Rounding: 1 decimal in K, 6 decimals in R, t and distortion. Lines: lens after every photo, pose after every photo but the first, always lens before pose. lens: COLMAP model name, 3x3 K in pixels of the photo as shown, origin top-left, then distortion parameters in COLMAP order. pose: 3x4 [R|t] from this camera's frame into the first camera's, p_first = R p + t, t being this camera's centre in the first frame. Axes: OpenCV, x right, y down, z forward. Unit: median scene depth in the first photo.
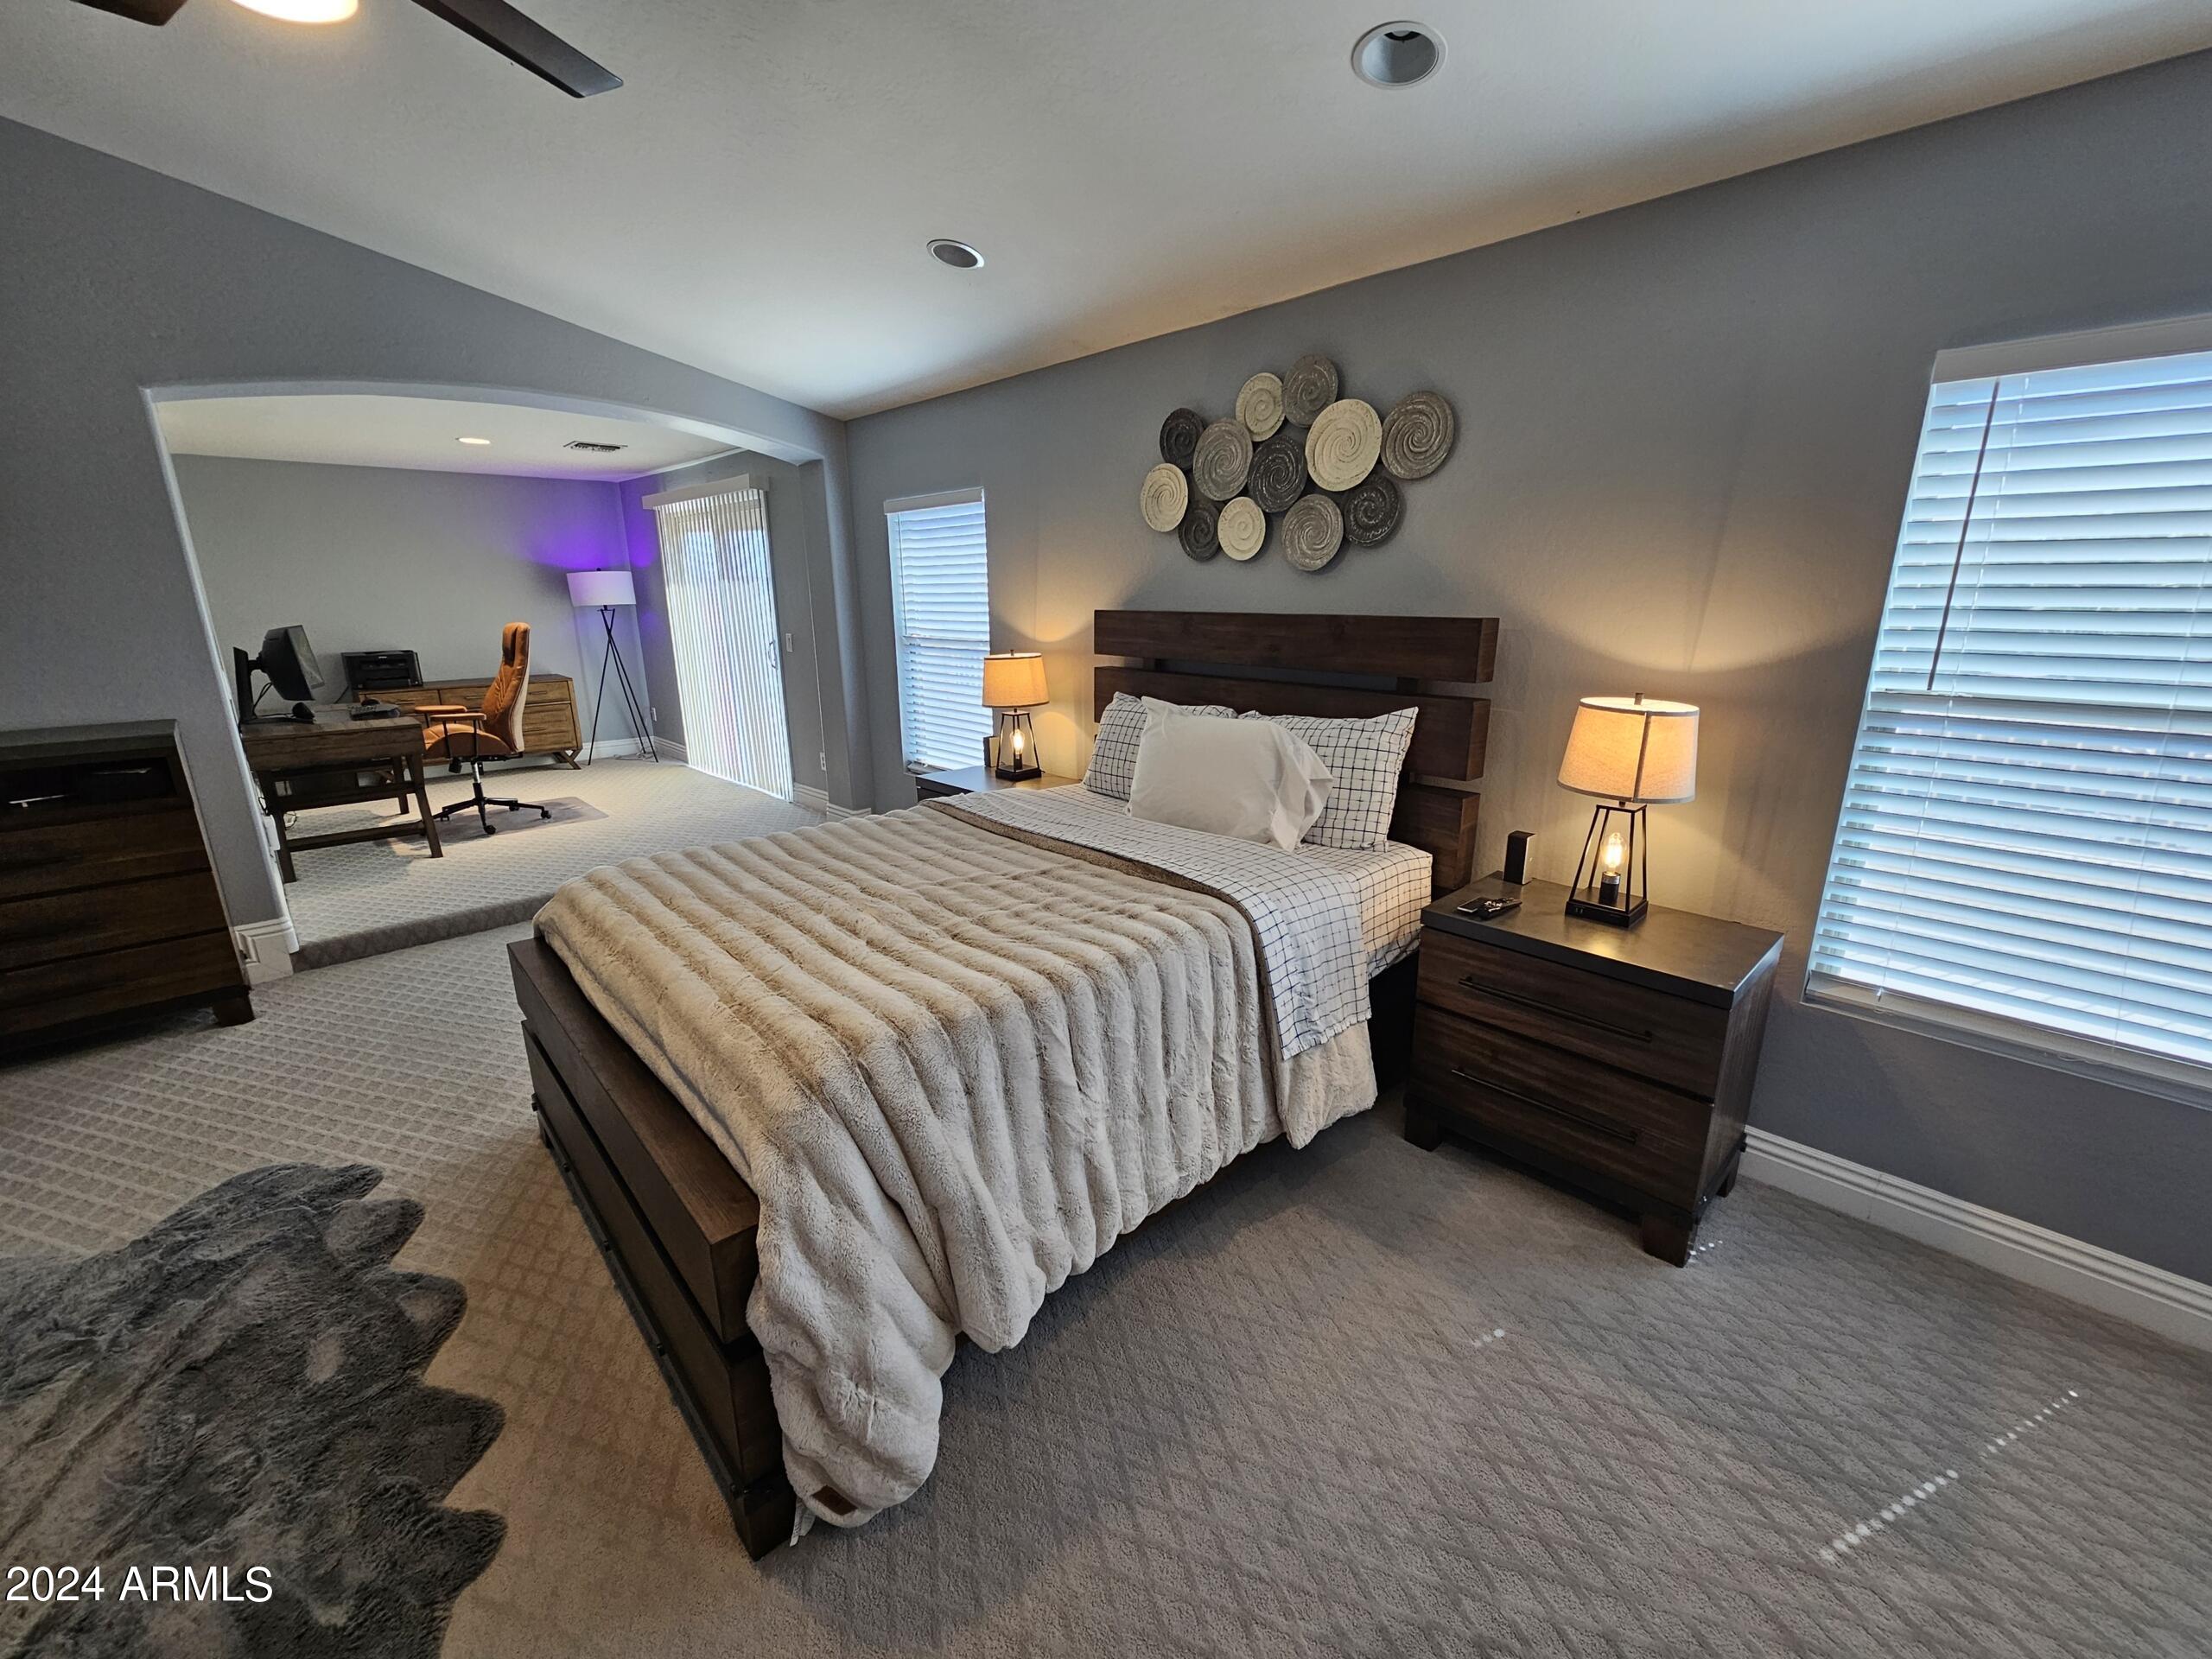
lens RADIAL K [[903.0, 0, 1103.6], [0, 903.0, 828.7], [0, 0, 1]] dist [-0.000417, -0.000234]
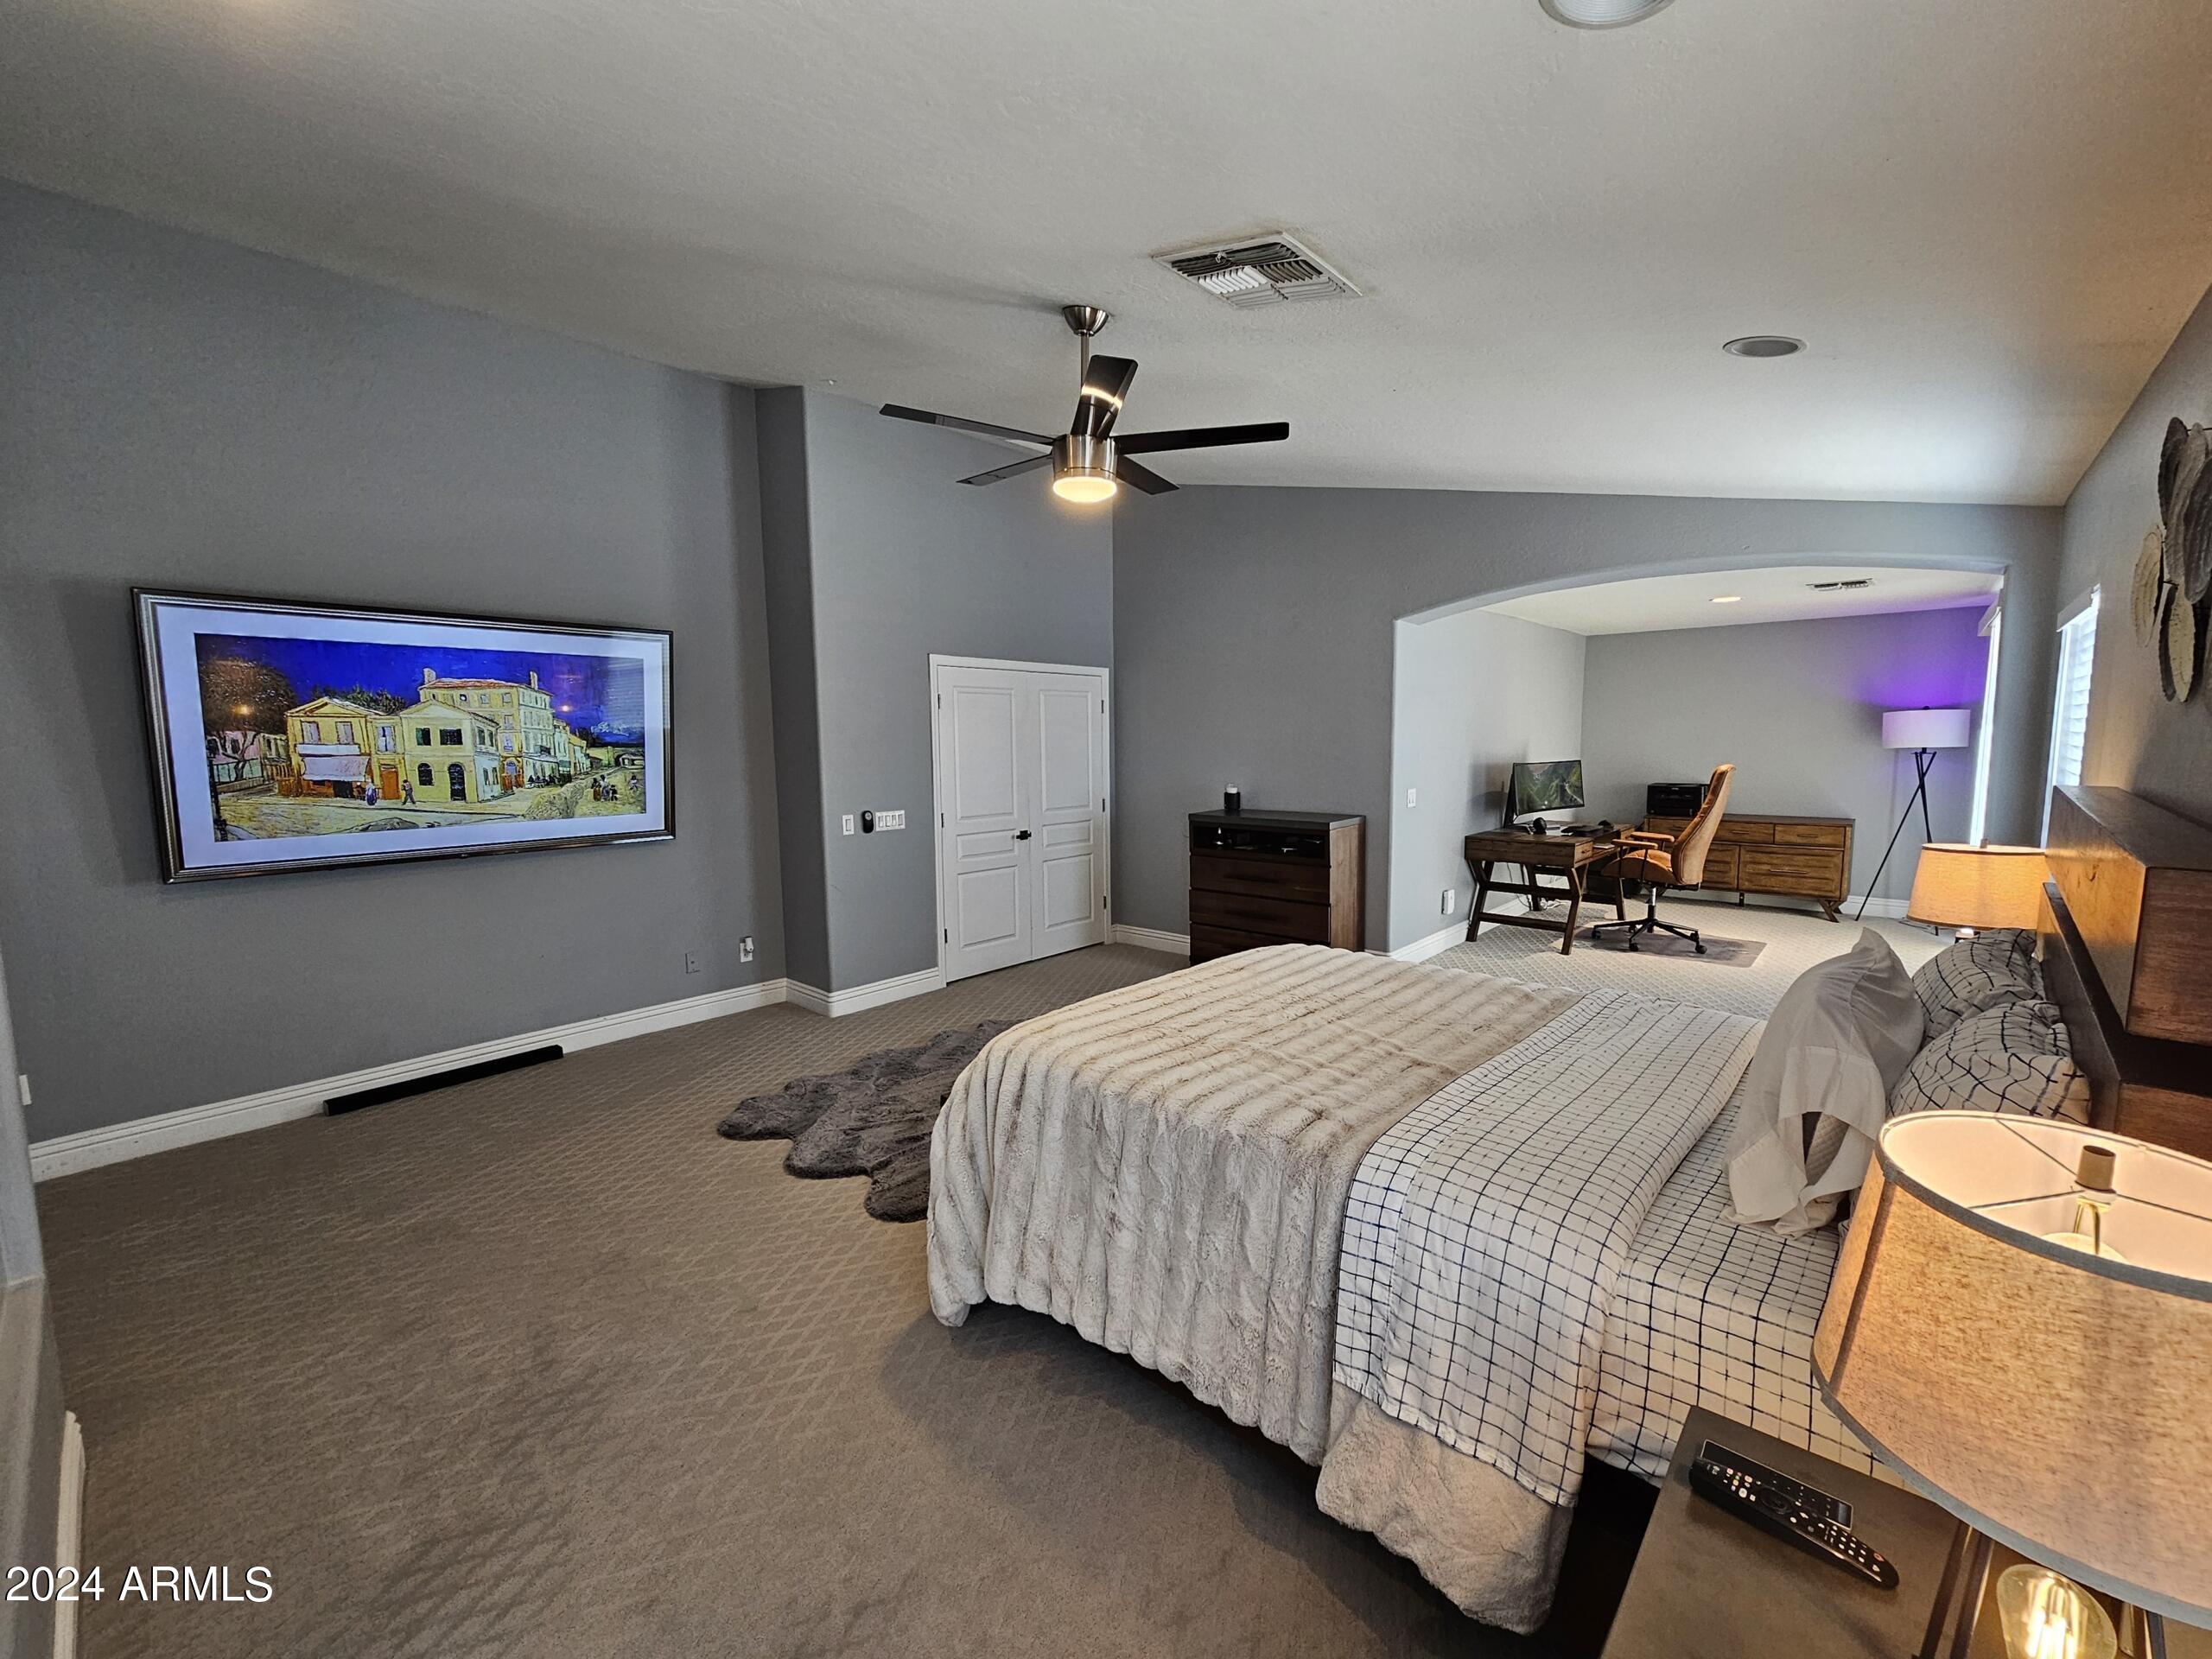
lens RADIAL K [[903.0, 0, 1119.5], [0, 903.0, 823.0], [0, 0, 1]] dist [-0.000417, -0.000234]
pose [[0.093445, 0.106080, -0.989957, 0.316684], [-0.247052, 0.965681, 0.080159, -0.074483], [0.964486, 0.237081, 0.116445, 0.226074]]
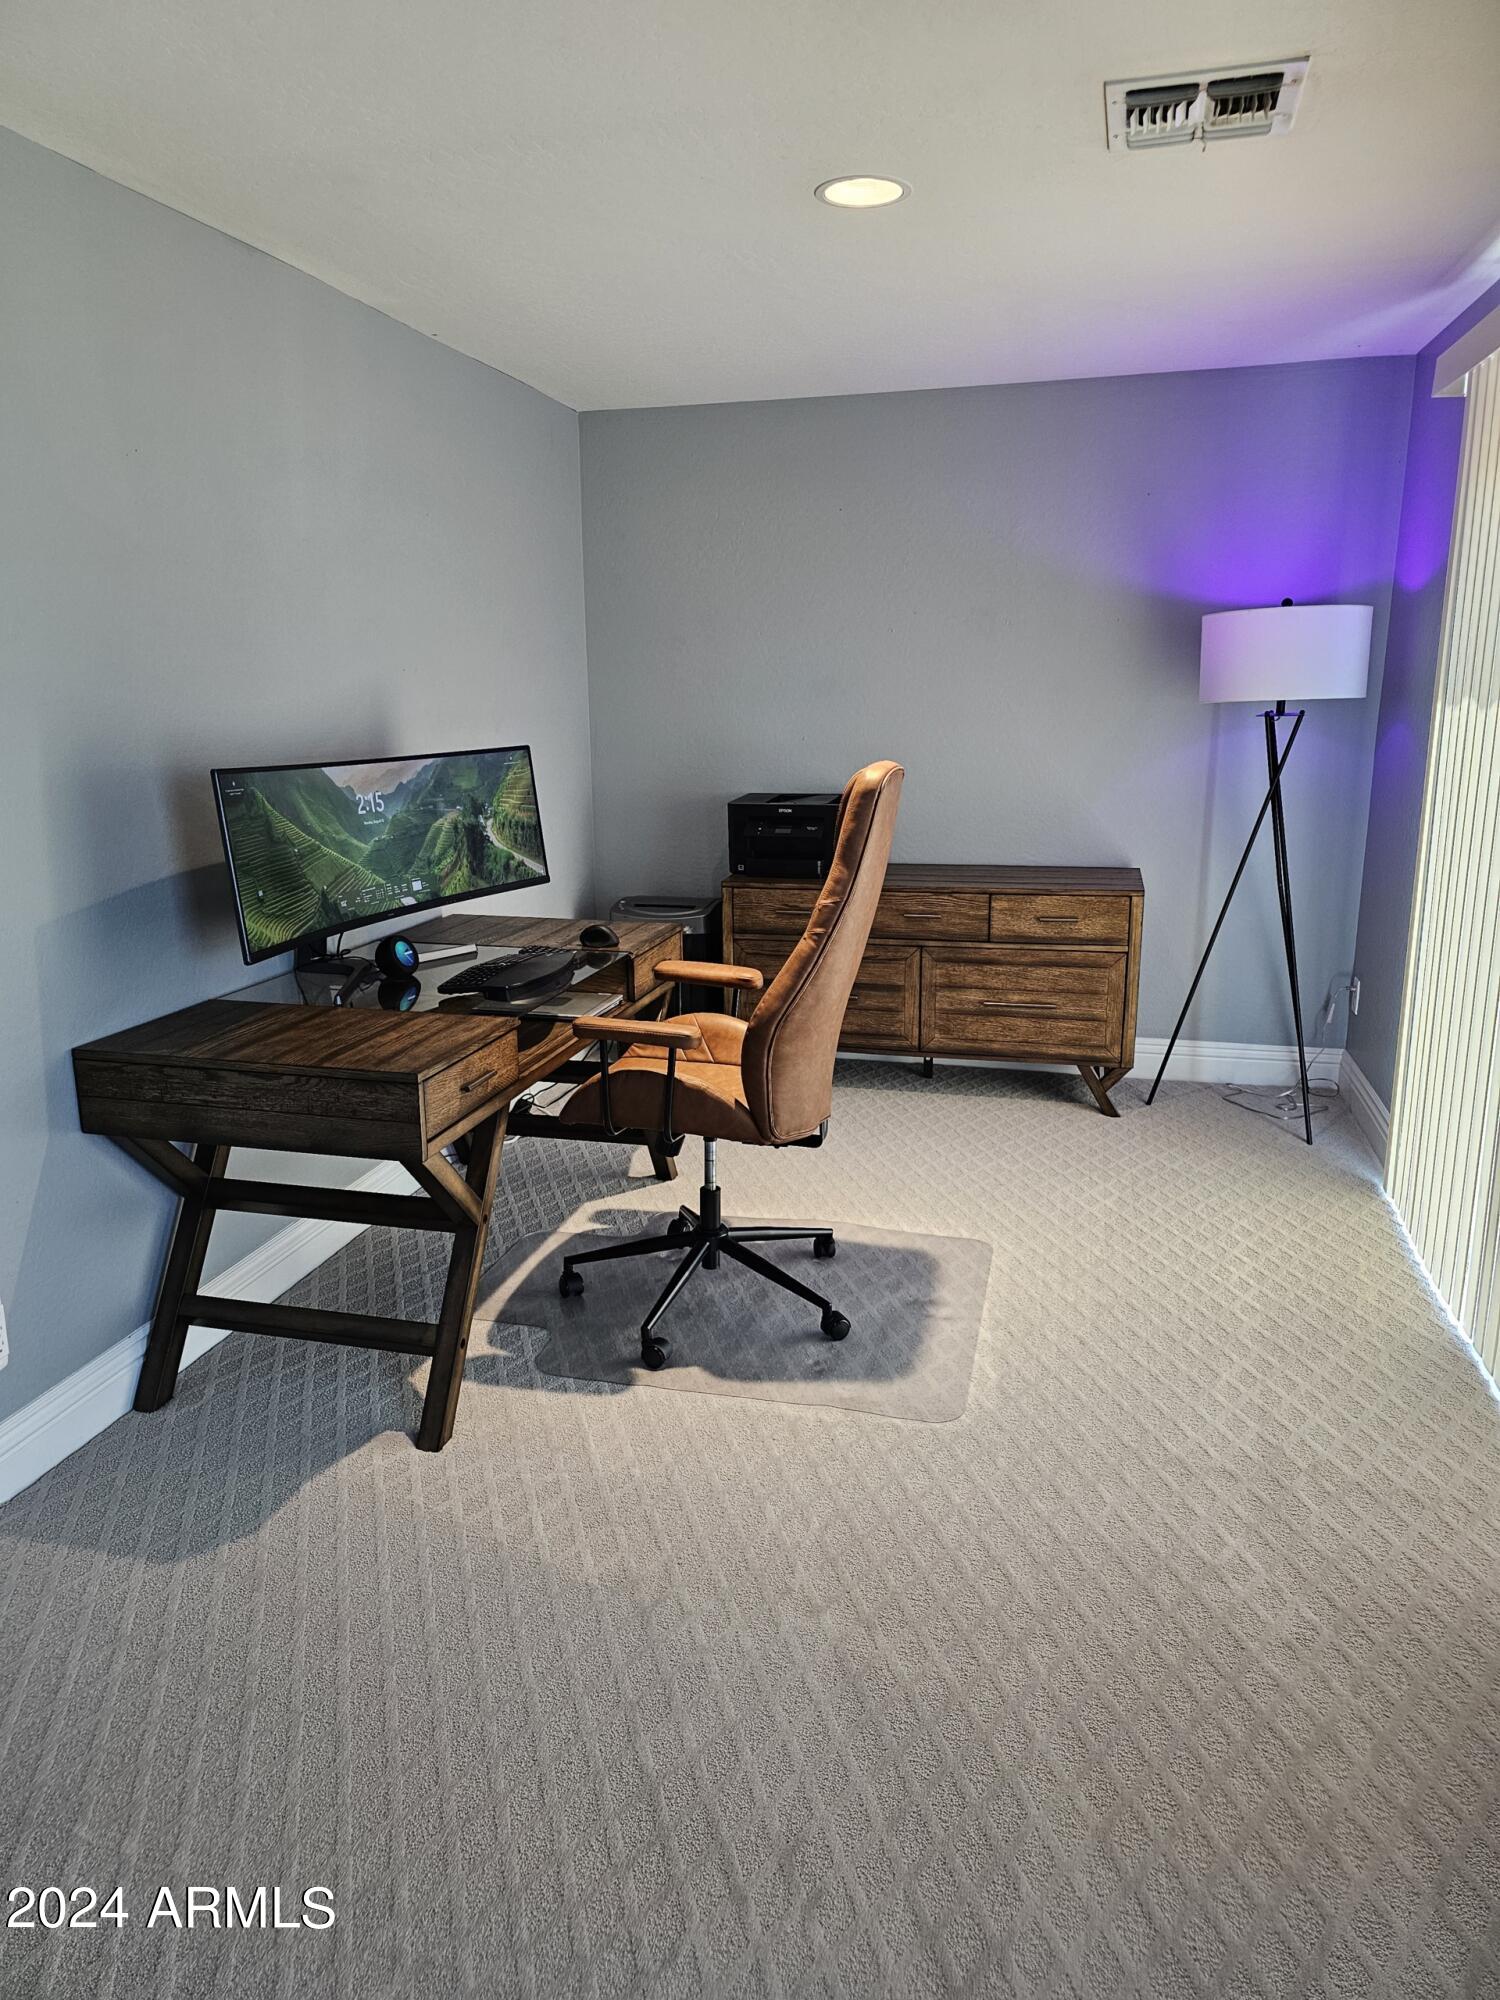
lens RADIAL K [[1341.0, 0, 744.2], [0, 1341.0, 1003.5], [0, 0, 1]] dist [-0.007651, -0.001178]
pose [[0.540488, 0.198910, -0.817501, -0.261883], [-0.208063, 0.973072, 0.099202, -0.180134], [0.815219, 0.116474, 0.567320, 0.696202]]
